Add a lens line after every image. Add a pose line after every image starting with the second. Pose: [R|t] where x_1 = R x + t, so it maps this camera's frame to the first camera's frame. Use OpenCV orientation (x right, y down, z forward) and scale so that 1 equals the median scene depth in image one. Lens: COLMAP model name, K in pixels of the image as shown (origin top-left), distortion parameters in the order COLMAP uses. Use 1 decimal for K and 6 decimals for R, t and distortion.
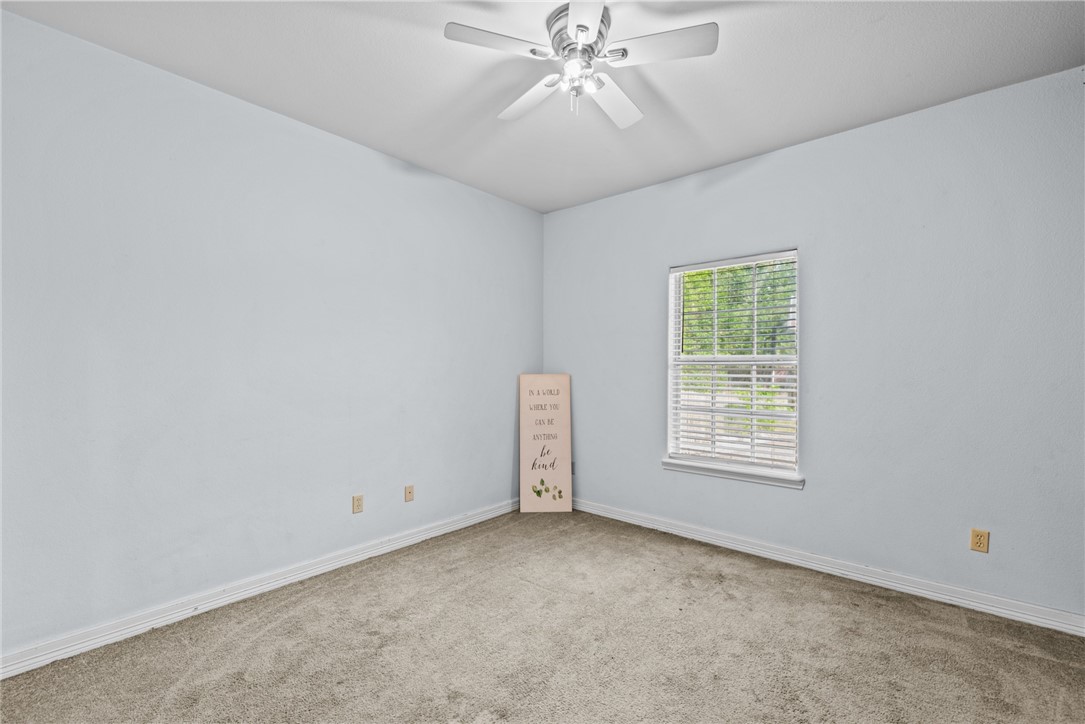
lens RADIAL K [[462.8, 0, 535.7], [0, 462.8, 368.0], [0, 0, 1]] dist [0.000809, 0.000070]
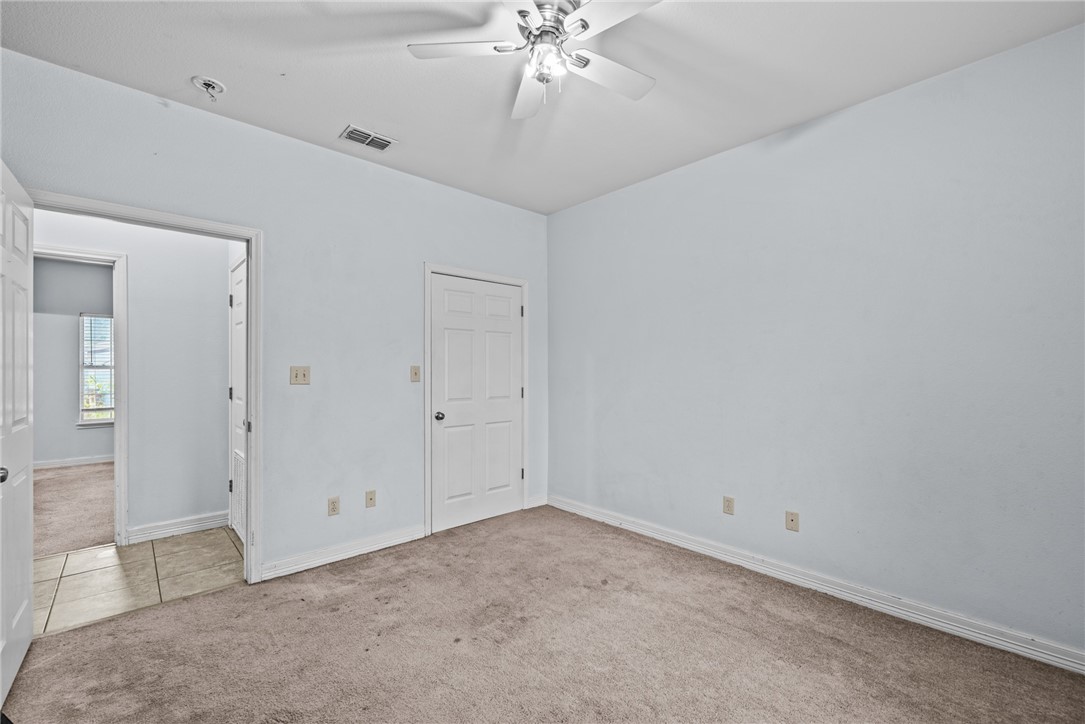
lens RADIAL K [[451.8, 0, 537.2], [0, 451.8, 368.3], [0, 0, 1]] dist [-0.010735, 0.000334]
pose [[-0.106105, -0.004938, -0.994343, 0.643919], [-0.004557, 0.999980, -0.004480, 0.001028], [0.994344, 0.004055, -0.106126, 0.691036]]
